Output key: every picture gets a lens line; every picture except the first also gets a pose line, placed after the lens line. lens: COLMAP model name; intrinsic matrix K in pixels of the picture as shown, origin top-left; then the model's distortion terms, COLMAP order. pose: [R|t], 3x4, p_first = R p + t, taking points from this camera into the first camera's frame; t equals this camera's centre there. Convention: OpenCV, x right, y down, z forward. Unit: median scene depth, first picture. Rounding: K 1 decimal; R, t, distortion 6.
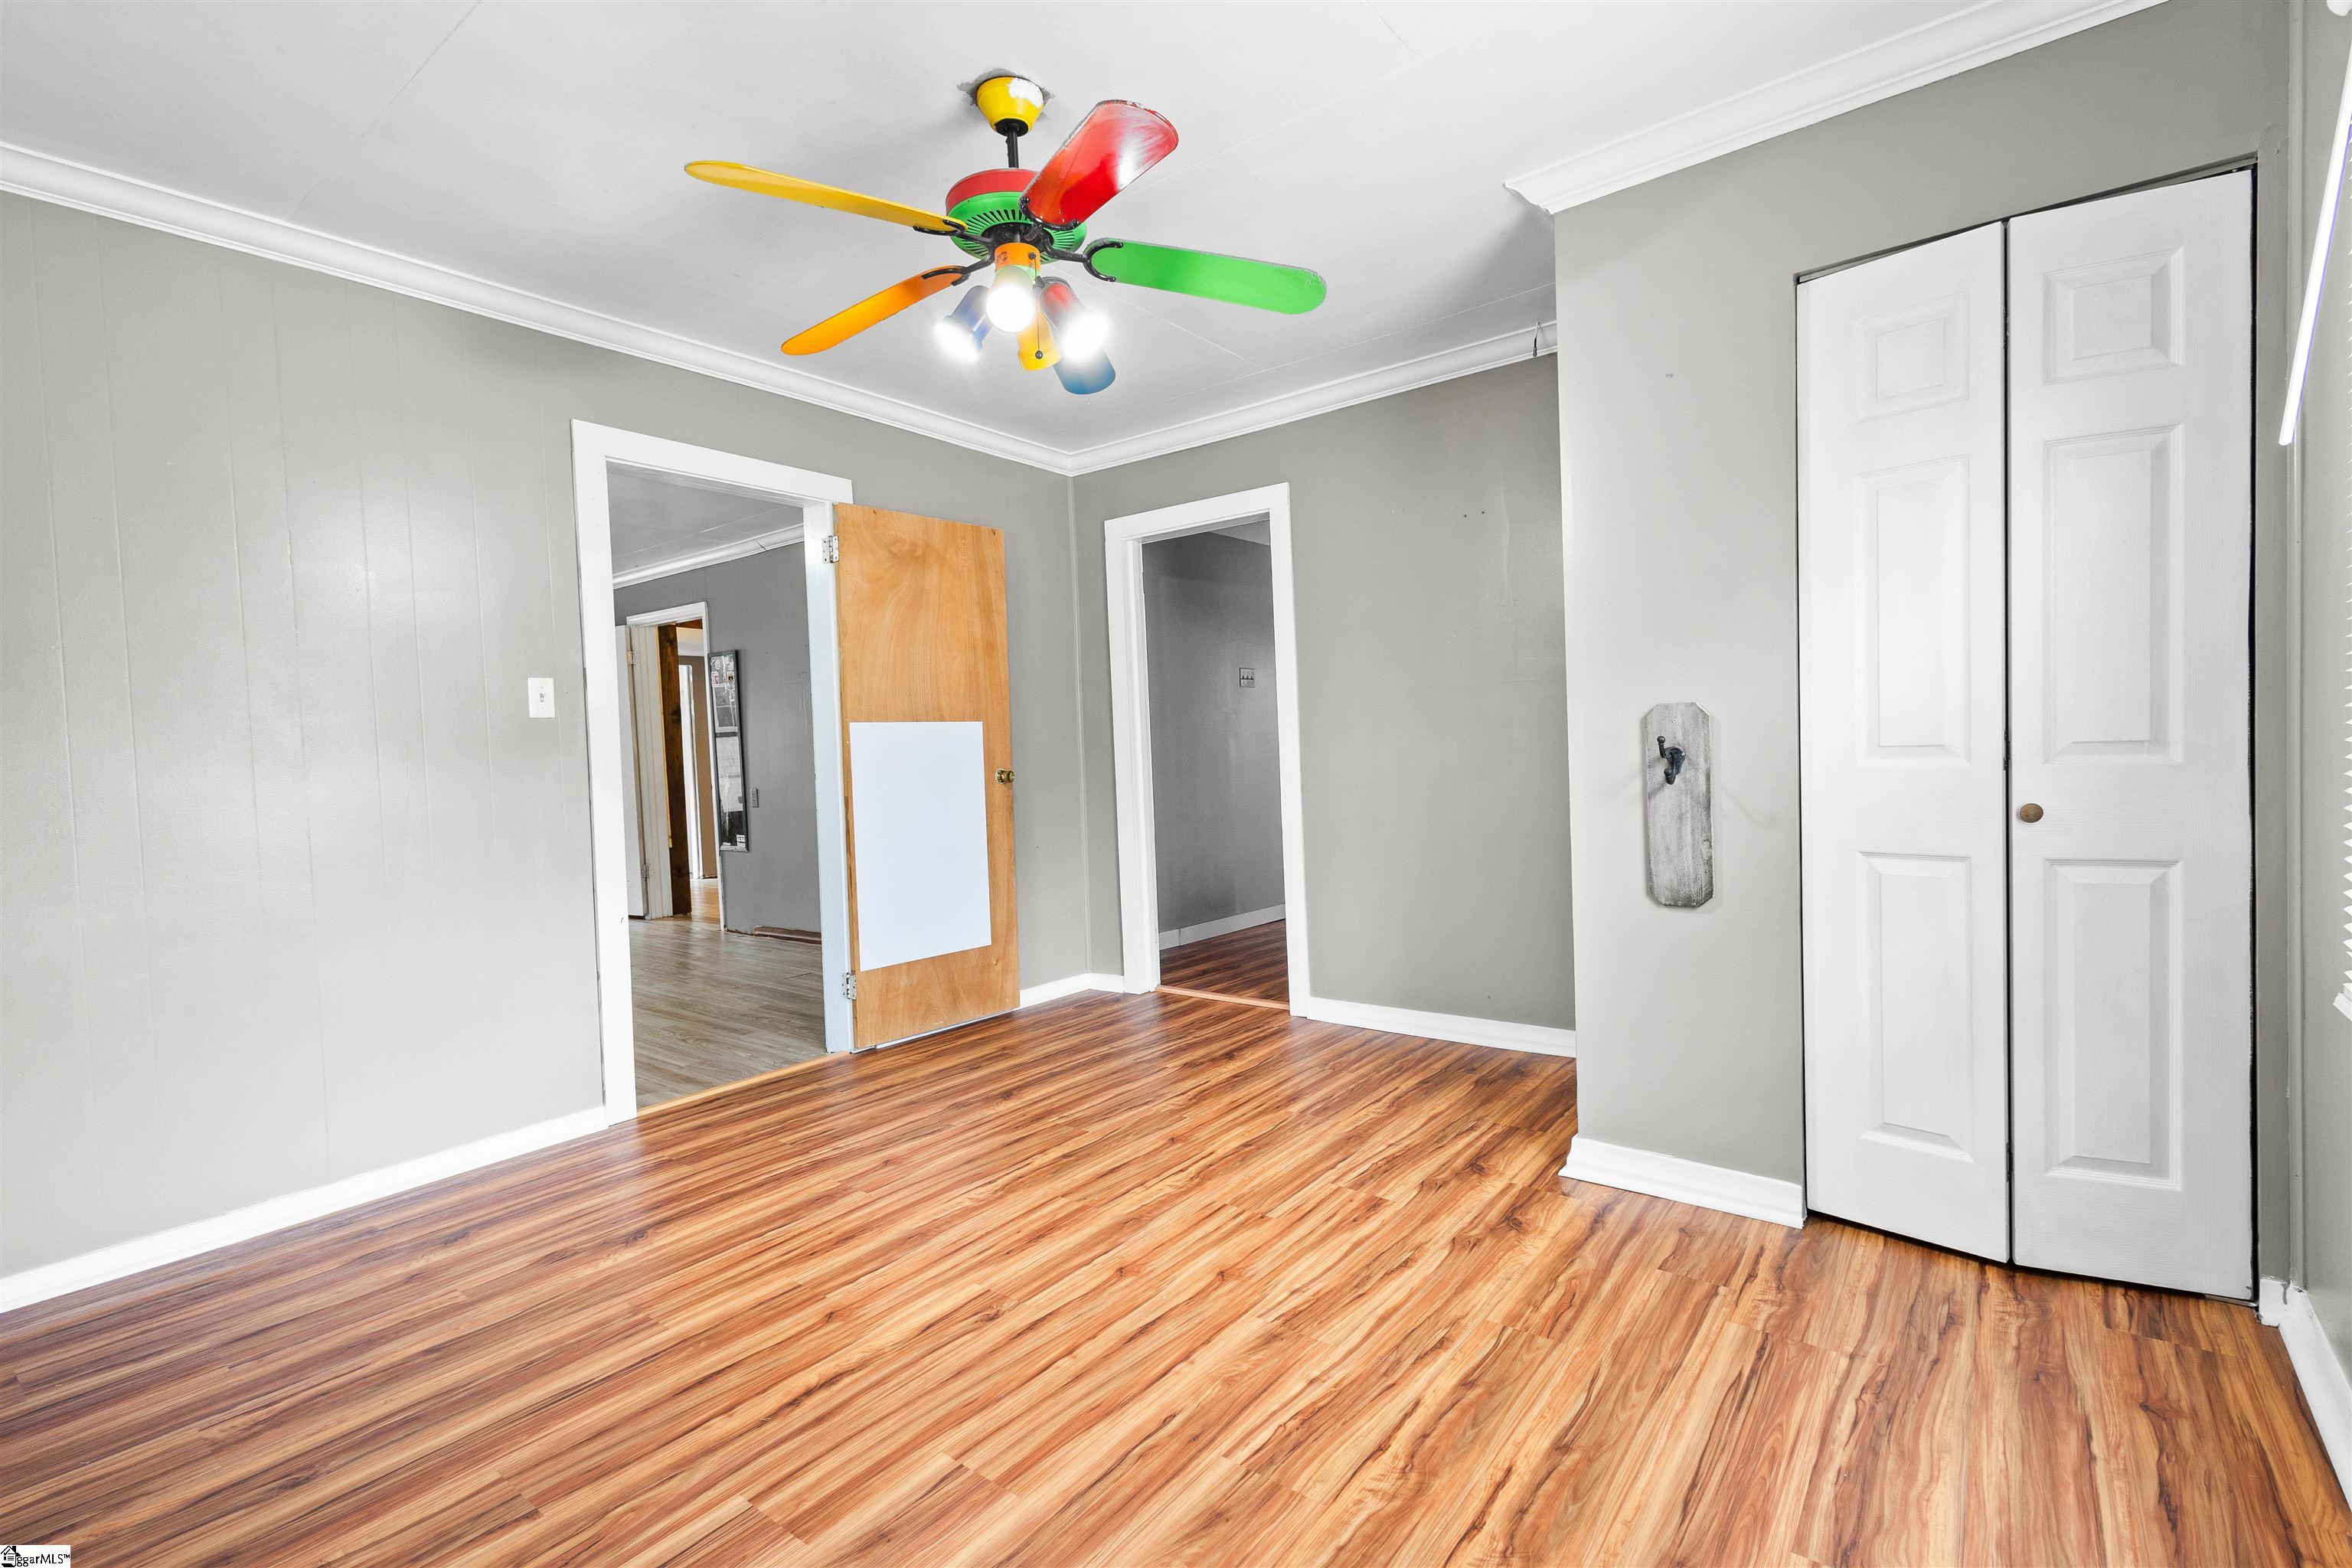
lens RADIAL K [[1079.9, 0, 1179.1], [0, 1079.9, 781.8], [0, 0, 1]] dist [0.003480, 0.000506]
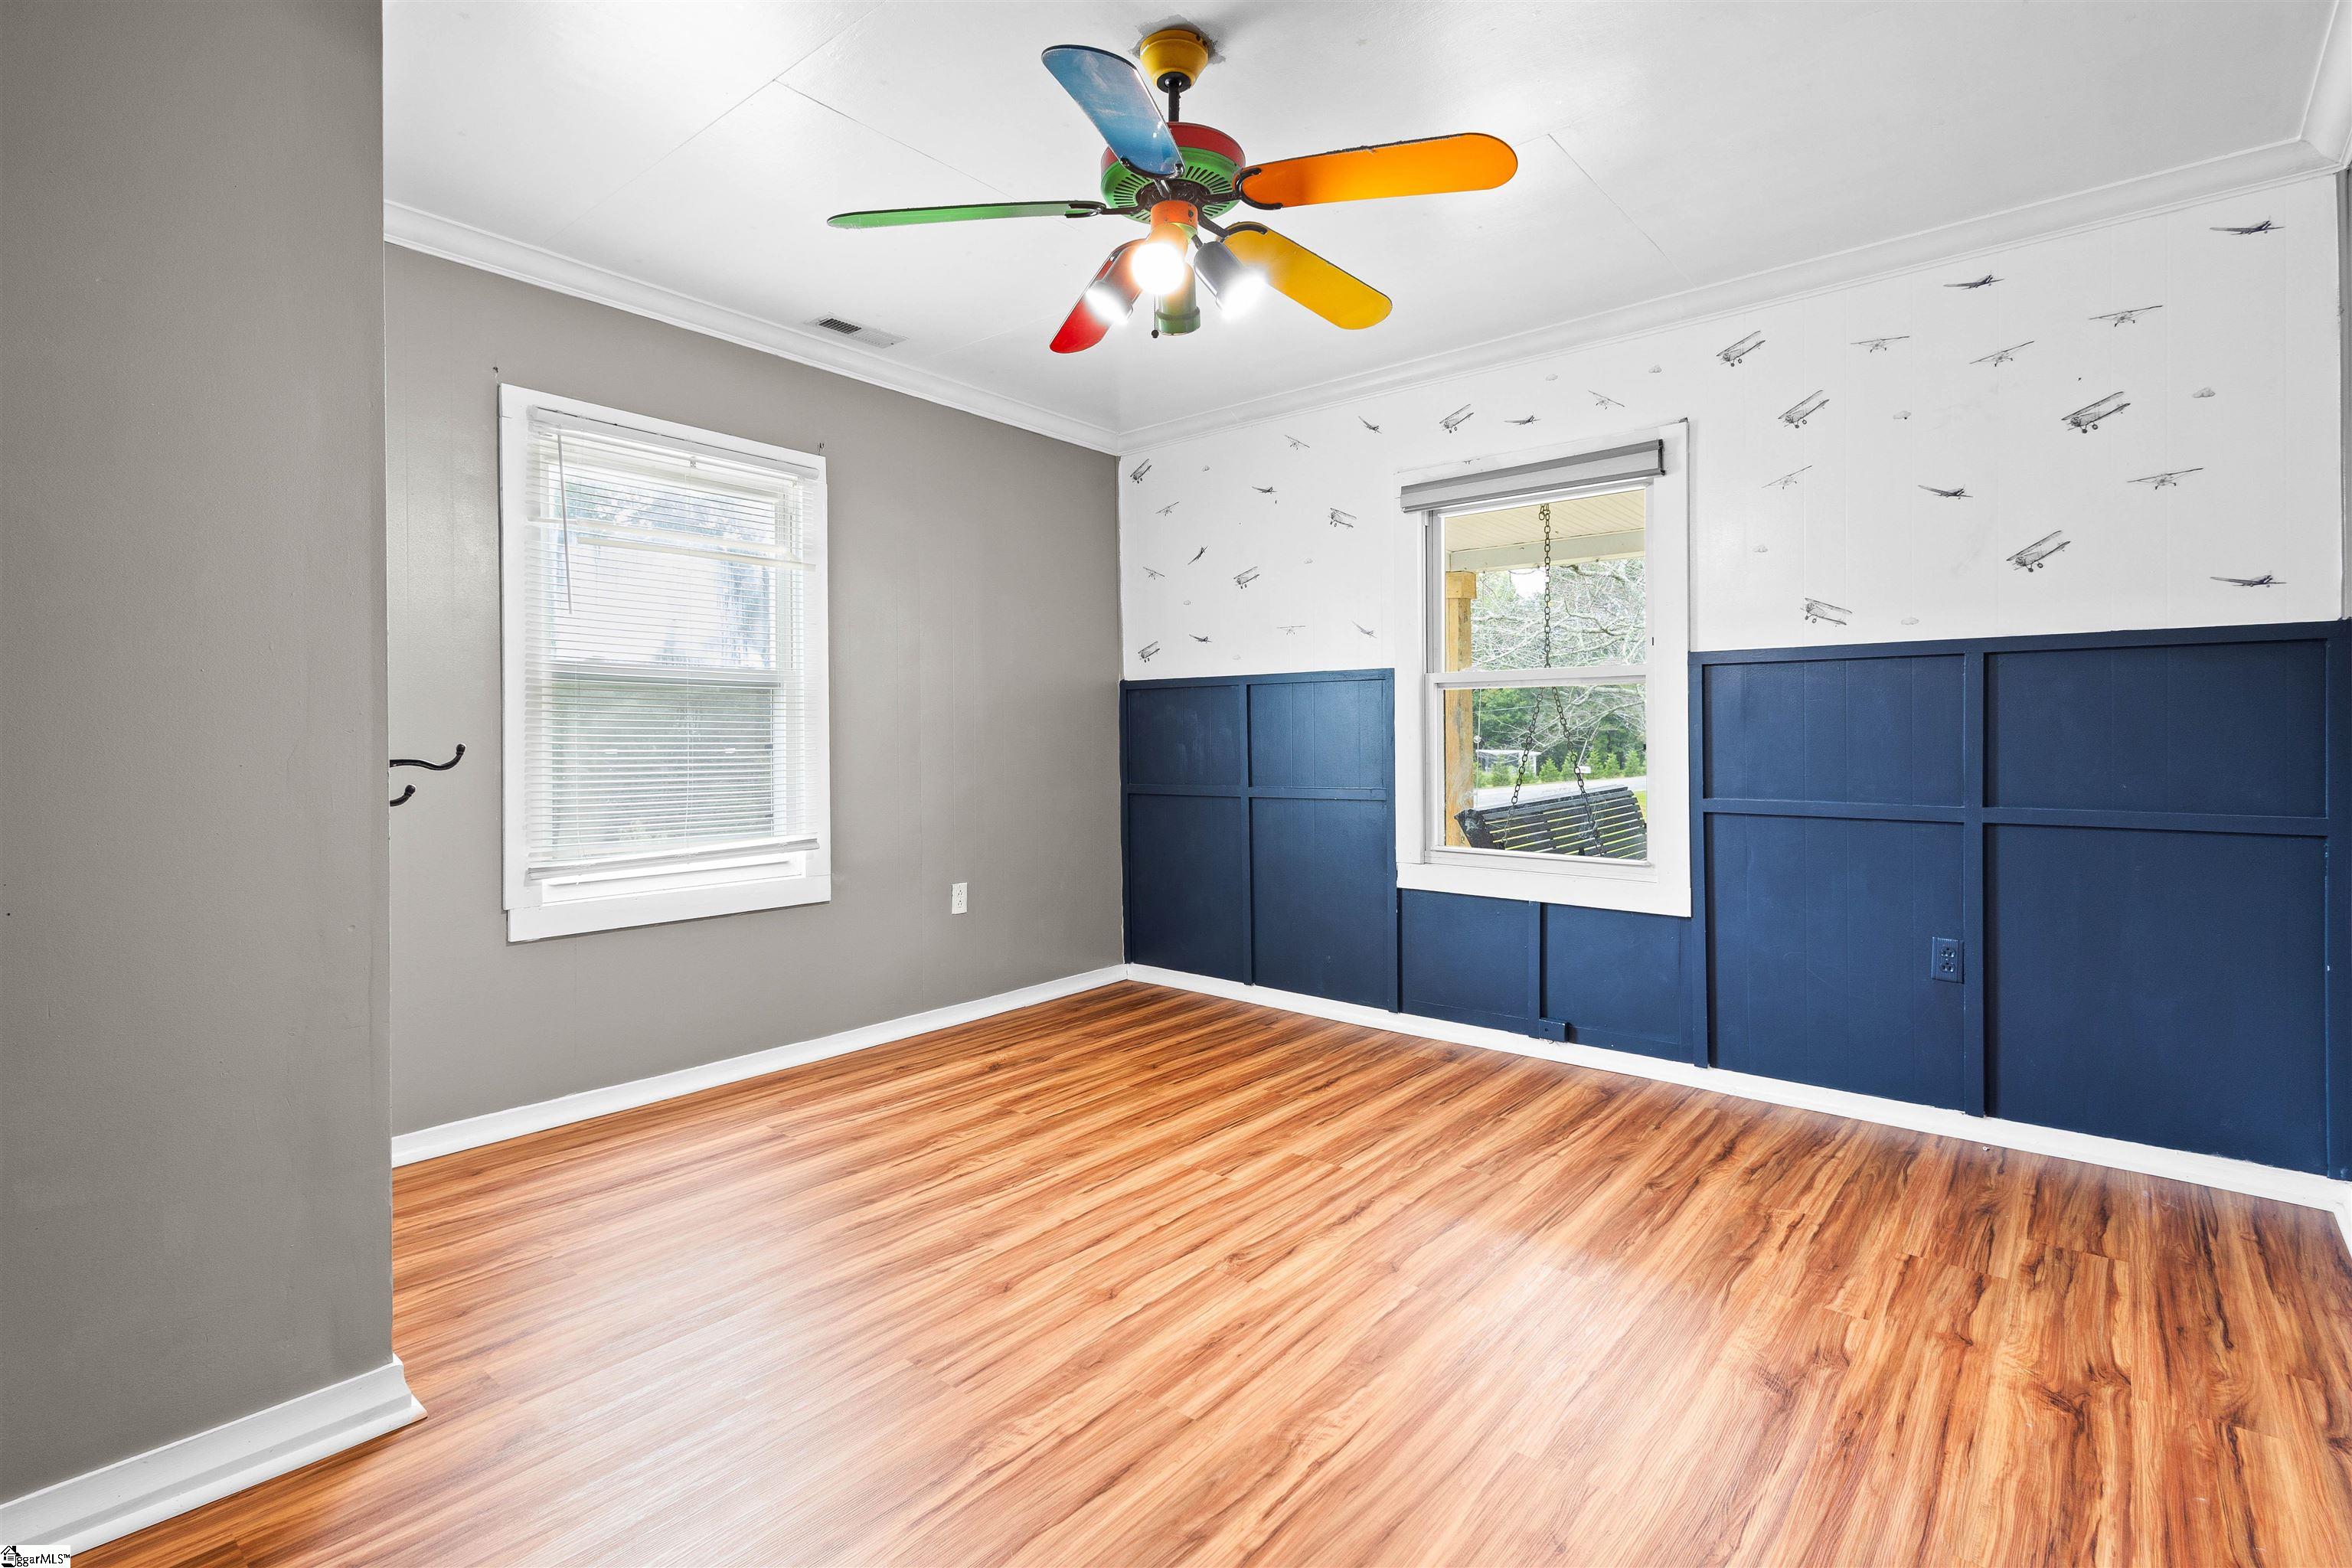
lens RADIAL K [[1079.9, 0, 1171.9], [0, 1079.9, 766.5], [0, 0, 1]] dist [0.003480, 0.000506]
pose [[-0.998267, 0.037572, 0.045298, -0.182037], [0.040323, 0.997298, 0.061413, -0.060903], [-0.042868, 0.063133, -0.997084, 2.095180]]
